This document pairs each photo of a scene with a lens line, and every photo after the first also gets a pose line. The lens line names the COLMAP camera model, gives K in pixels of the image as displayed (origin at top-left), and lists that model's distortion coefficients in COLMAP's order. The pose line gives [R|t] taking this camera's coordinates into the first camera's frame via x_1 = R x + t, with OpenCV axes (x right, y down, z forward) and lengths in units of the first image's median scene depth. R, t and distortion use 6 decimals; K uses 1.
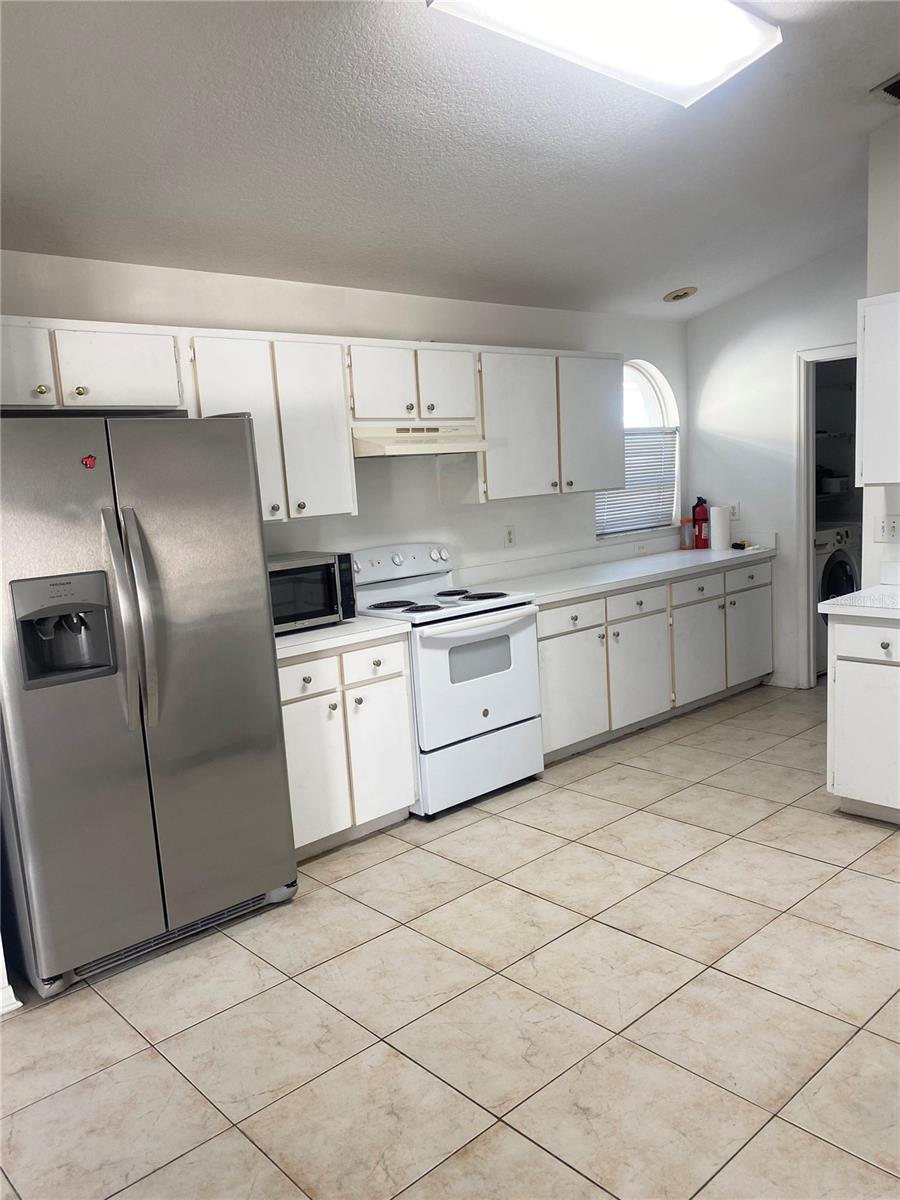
lens RADIAL K [[915.6, 0, 450.6], [0, 915.6, 614.8], [0, 0, 1]] dist [0.108480, -0.109617]
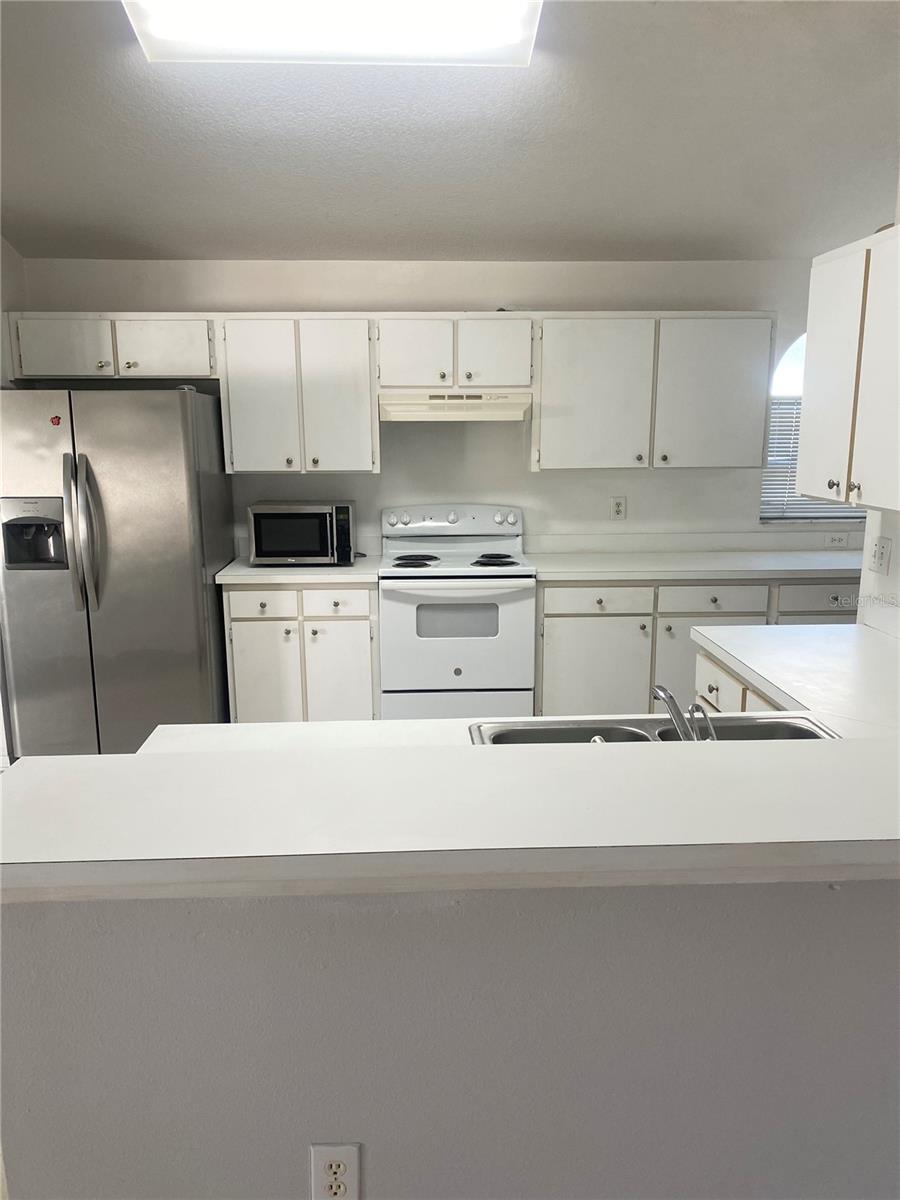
lens RADIAL K [[915.6, 0, 450.6], [0, 915.6, 614.8], [0, 0, 1]] dist [0.108480, -0.109617]
pose [[0.761742, 0.187889, -0.620038, 0.732264], [-0.139625, 0.982145, 0.126083, -0.097253], [0.632657, -0.009469, 0.774374, 0.192804]]
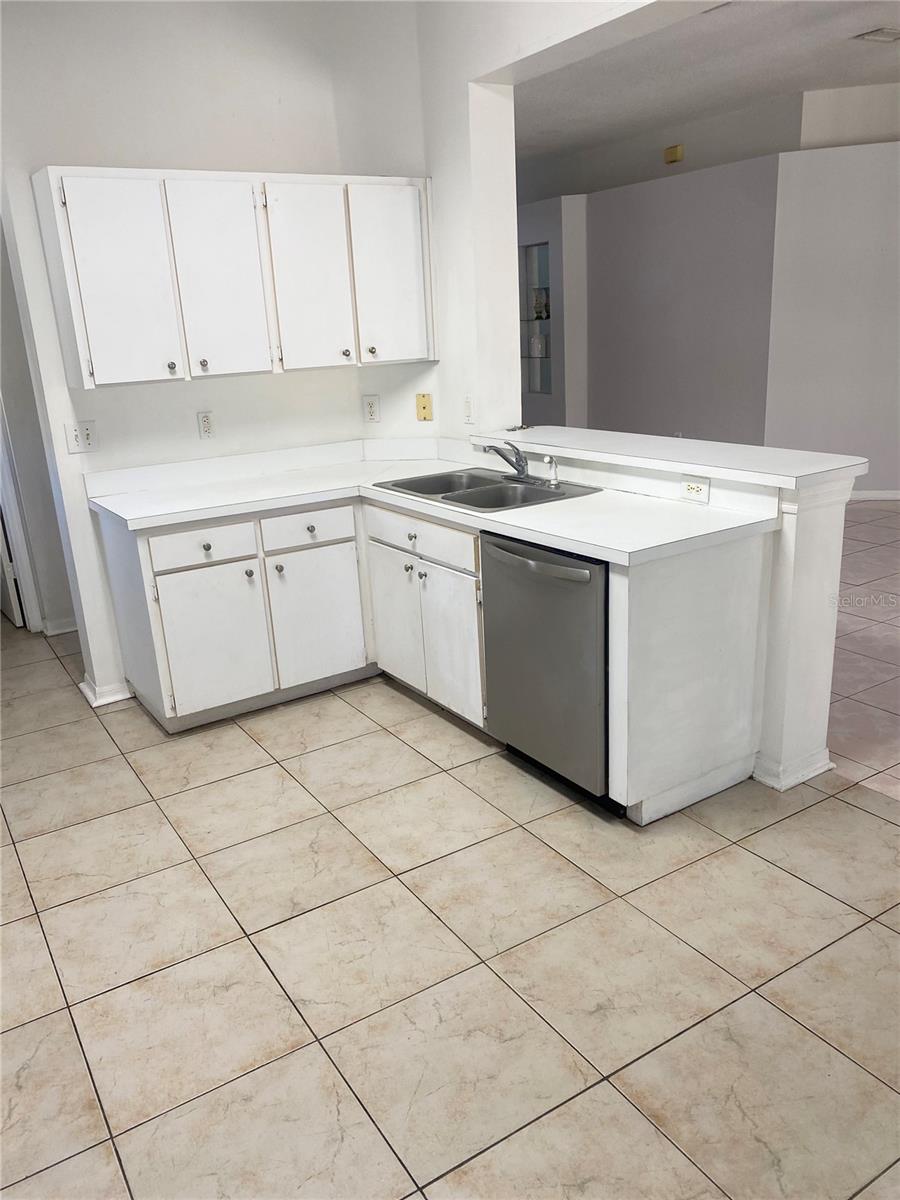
lens RADIAL K [[906.1, 0, 446.4], [0, 906.1, 620.2], [0, 0, 1]] dist [0.064817, -0.094761]
pose [[0.190759, -0.257513, 0.947258, -0.385866], [0.196261, 0.955500, 0.220231, -0.051142], [-0.961817, 0.143898, 0.232810, 0.501892]]
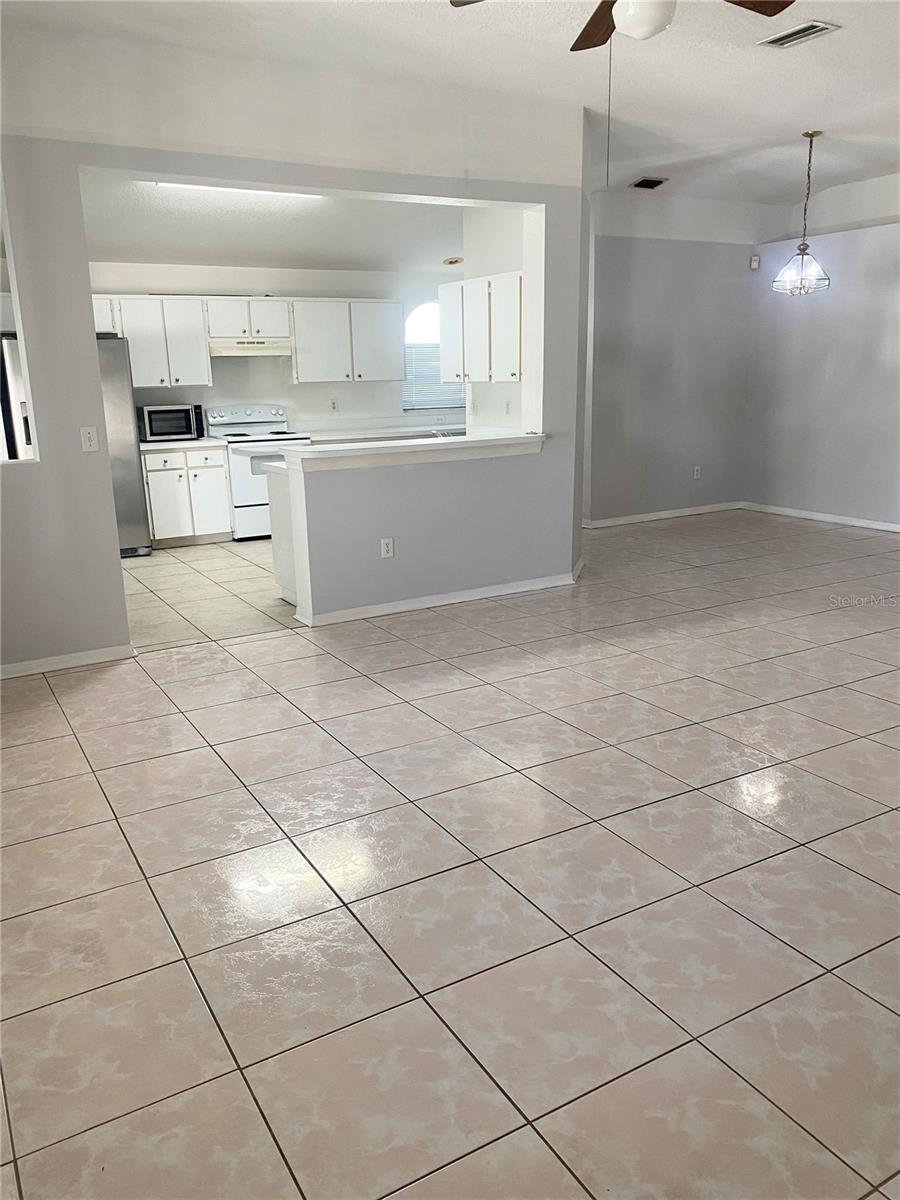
lens RADIAL K [[906.1, 0, 446.4], [0, 906.1, 620.2], [0, 0, 1]] dist [0.064817, -0.094761]
pose [[0.974846, 0.093954, -0.202109, 0.890924], [-0.068545, 0.989241, 0.129247, 0.109188], [0.212078, -0.112142, 0.970797, -0.926169]]
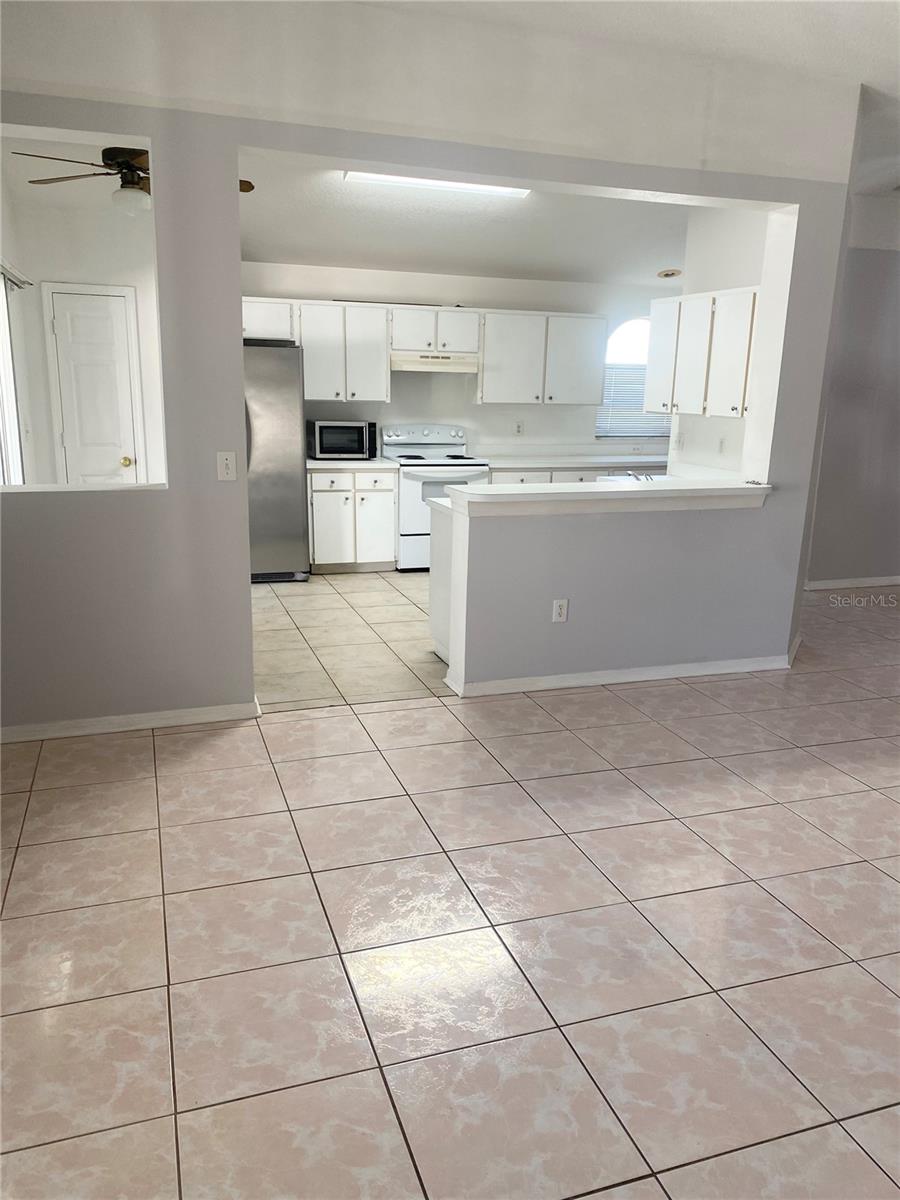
lens RADIAL K [[909.2, 0, 456.6], [0, 909.2, 627.0], [0, 0, 1]] dist [0.118956, -0.271088]
pose [[0.911319, 0.181260, -0.369650, 0.823427], [-0.138428, 0.980496, 0.139518, 0.060653], [0.387730, -0.075976, 0.918637, -0.706341]]
